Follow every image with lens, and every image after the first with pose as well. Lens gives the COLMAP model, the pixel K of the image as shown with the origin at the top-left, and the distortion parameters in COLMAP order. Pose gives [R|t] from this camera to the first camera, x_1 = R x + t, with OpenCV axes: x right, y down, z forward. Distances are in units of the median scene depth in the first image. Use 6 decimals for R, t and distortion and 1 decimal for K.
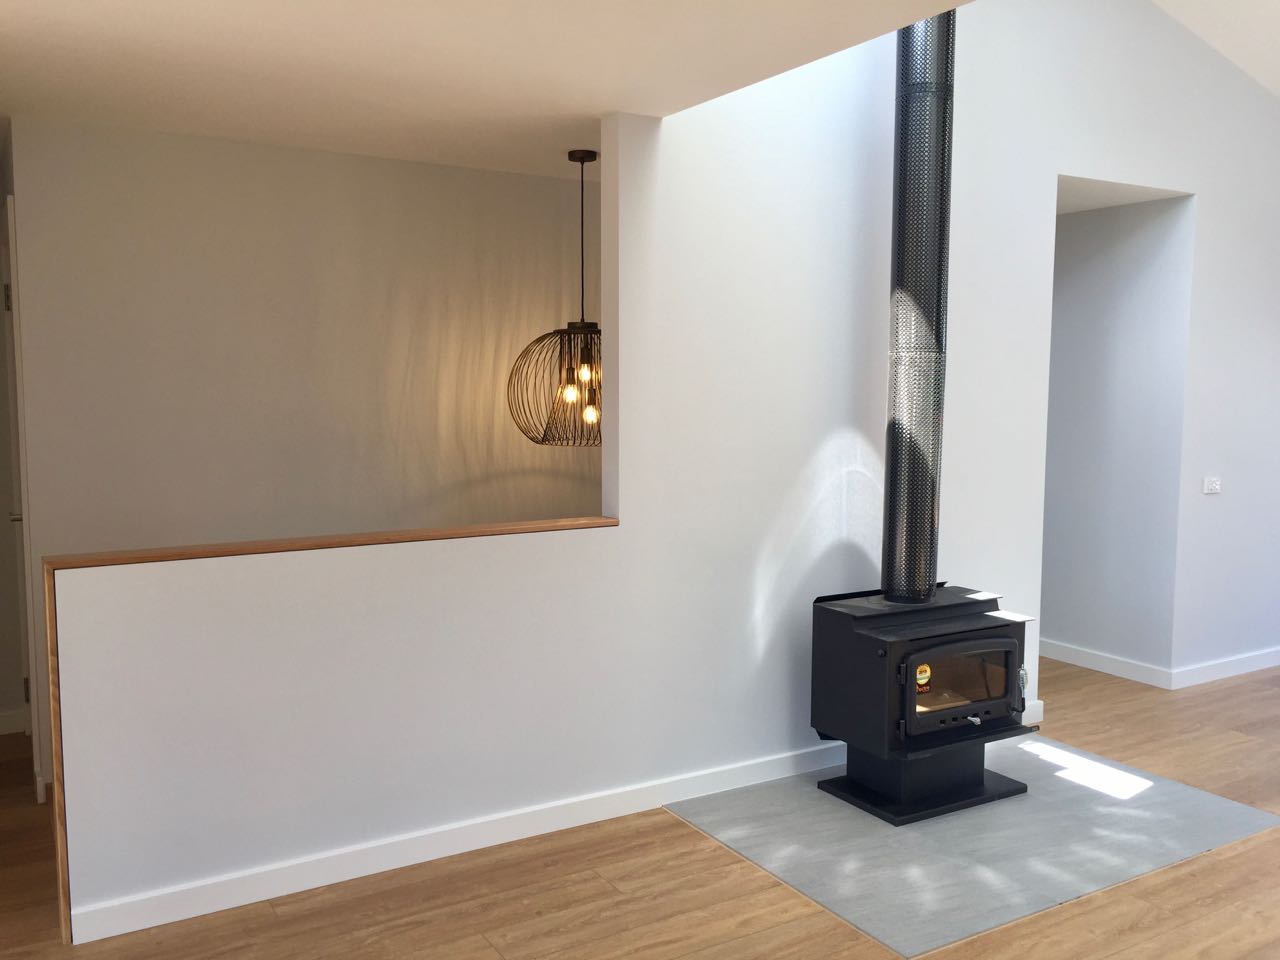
lens RADIAL K [[1102.2, 0, 639.8], [0, 1102.2, 482.0], [0, 0, 1]] dist [0.011707, 0.001588]
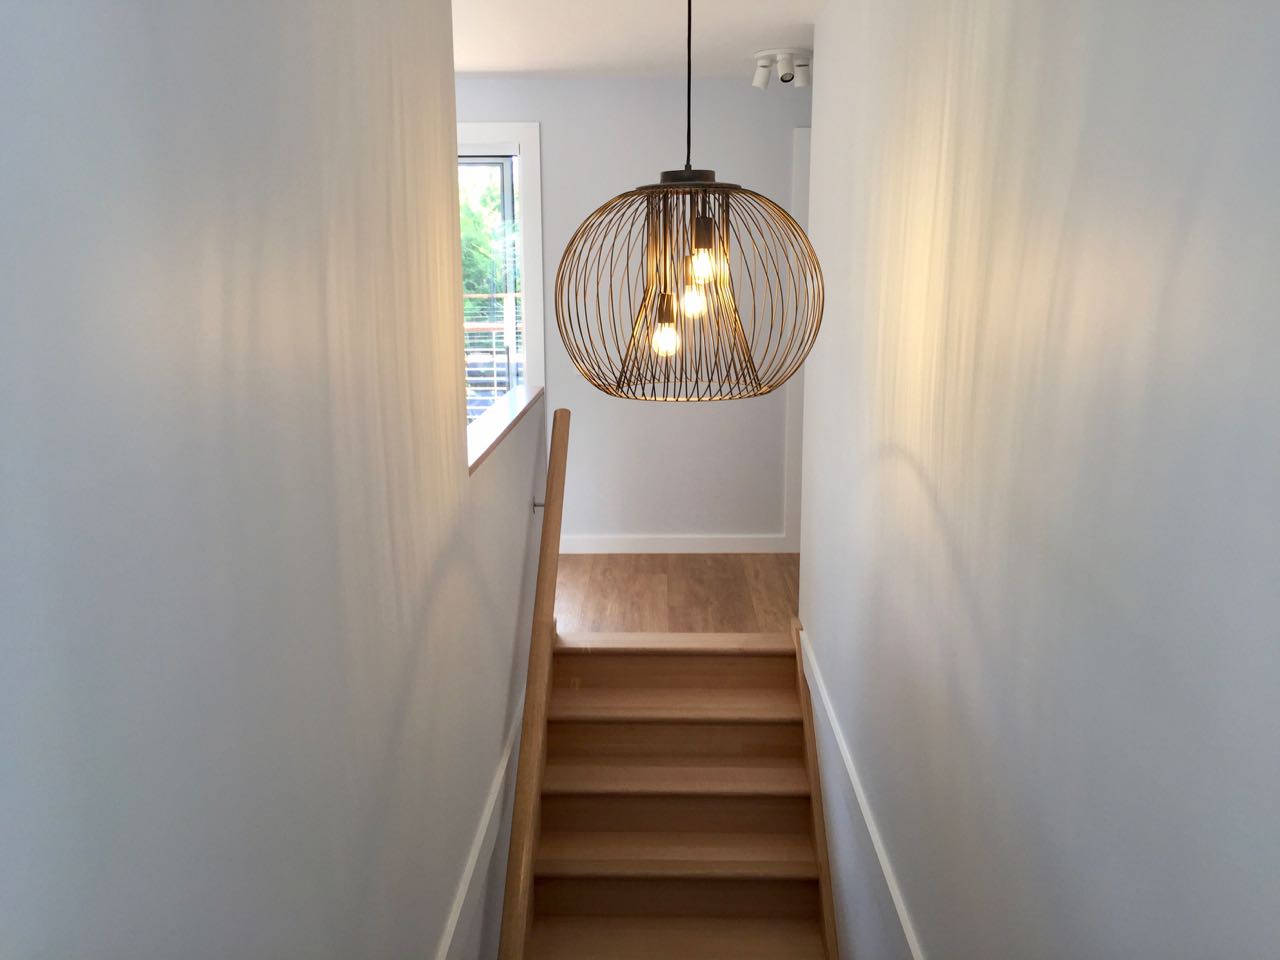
lens RADIAL K [[1102.2, 0, 640.1], [0, 1102.2, 478.2], [0, 0, 1]] dist [0.011707, 0.001588]
pose [[0.995819, 0.015852, -0.089963, -0.024866], [-0.004111, 0.991607, 0.129224, -0.065502], [0.091257, -0.128314, 0.987526, 0.445123]]
